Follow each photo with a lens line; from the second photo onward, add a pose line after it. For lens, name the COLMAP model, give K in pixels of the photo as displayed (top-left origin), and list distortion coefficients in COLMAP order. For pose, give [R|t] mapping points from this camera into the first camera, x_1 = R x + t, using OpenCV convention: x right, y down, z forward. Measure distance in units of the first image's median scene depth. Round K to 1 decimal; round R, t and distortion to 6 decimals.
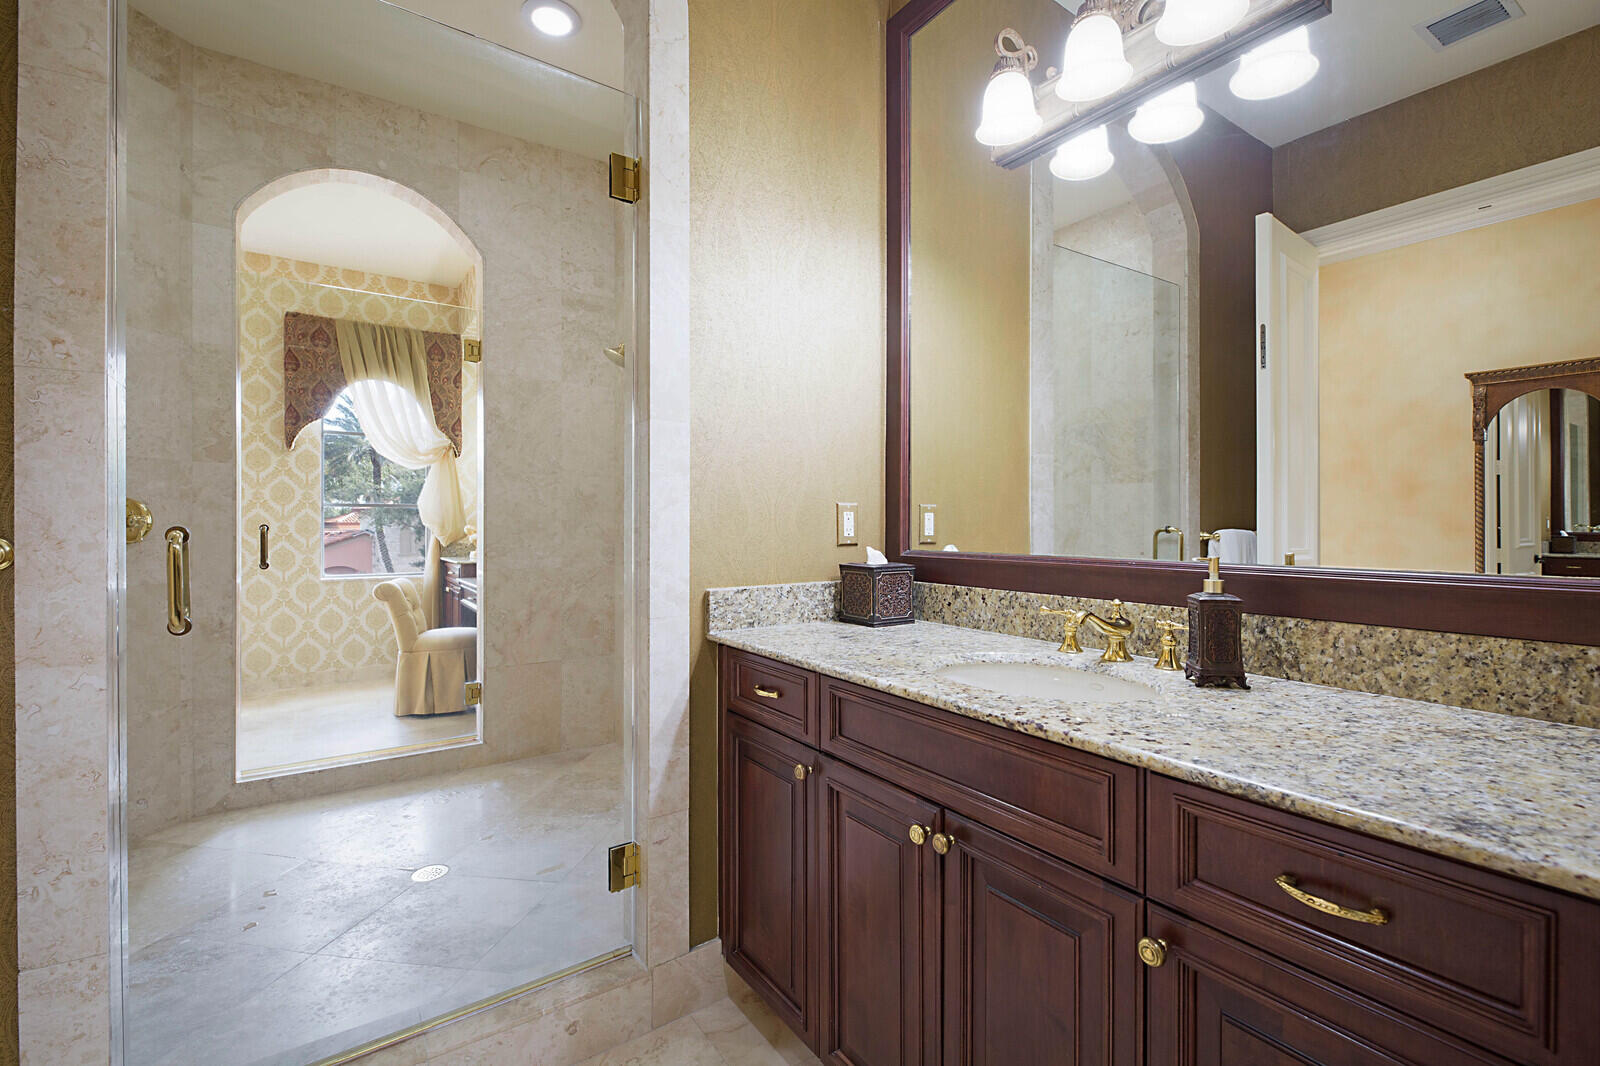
lens RADIAL K [[717.2, 0, 808.9], [0, 717.2, 527.1], [0, 0, 1]] dist [0.000168, -0.002004]
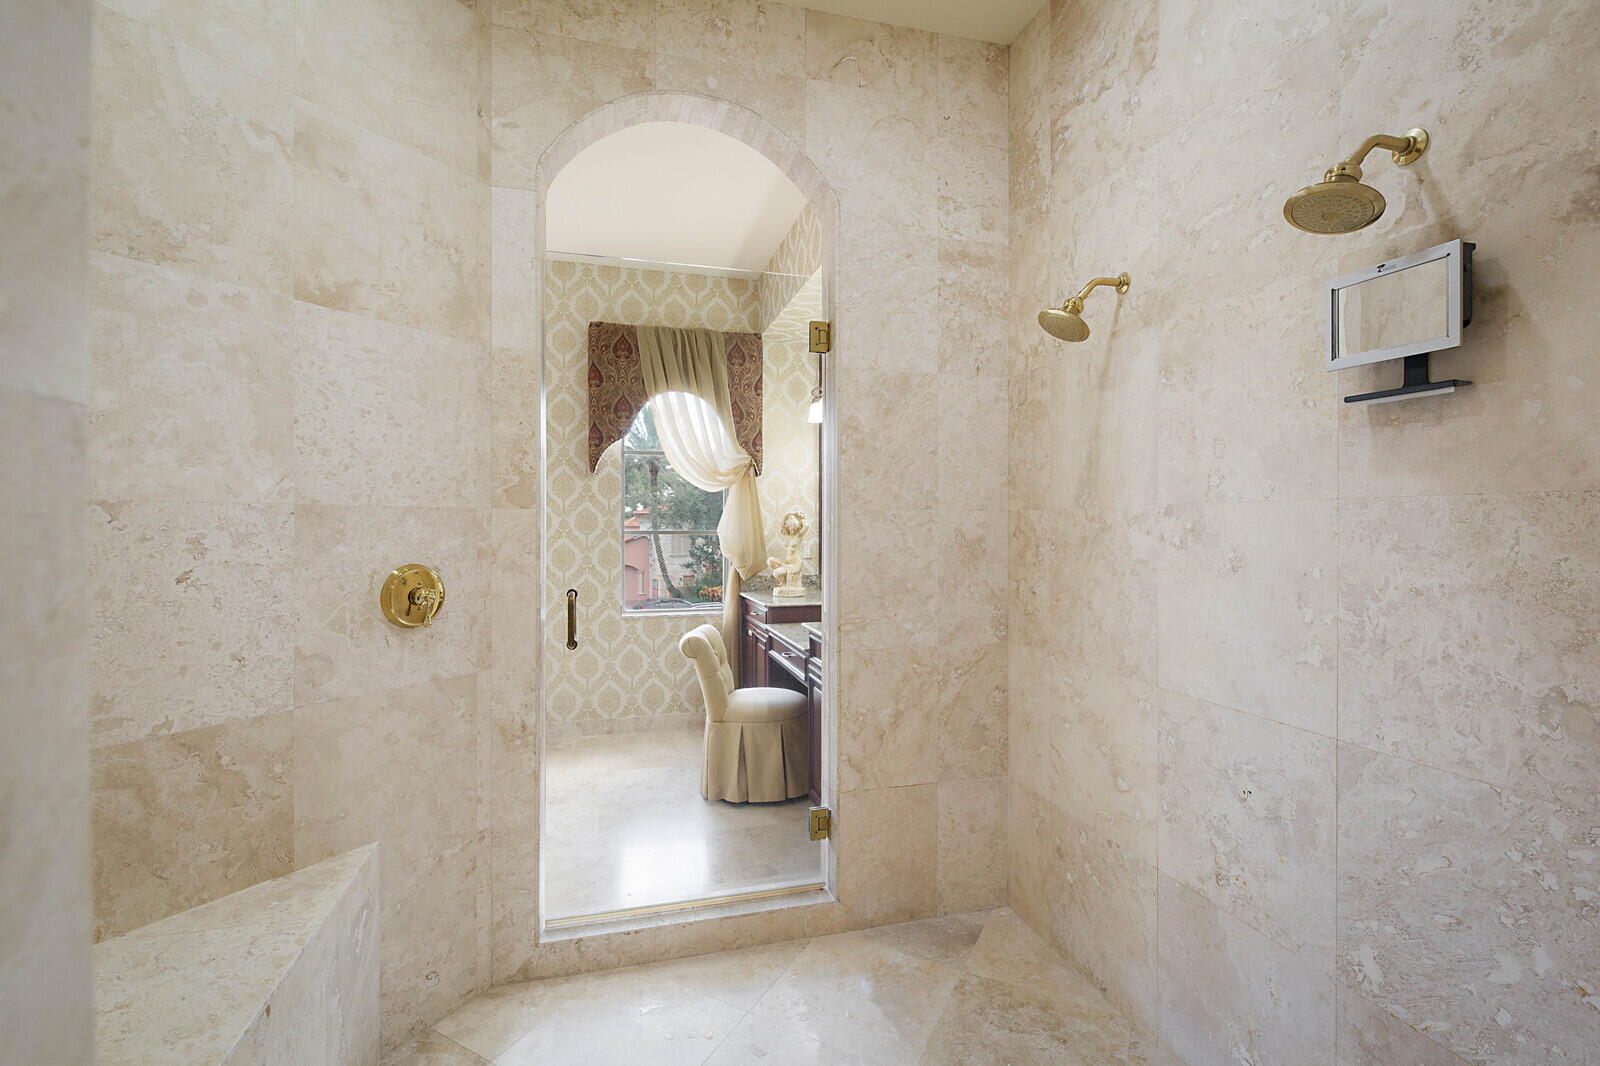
lens RADIAL K [[717.2, 0, 800.4], [0, 717.2, 526.2], [0, 0, 1]] dist [0.000168, -0.002004]
pose [[0.944281, 0.001226, -0.329138, -0.244325], [-0.001383, 0.999999, -0.000241, -0.057361], [0.329138, 0.000683, 0.944282, 0.314743]]
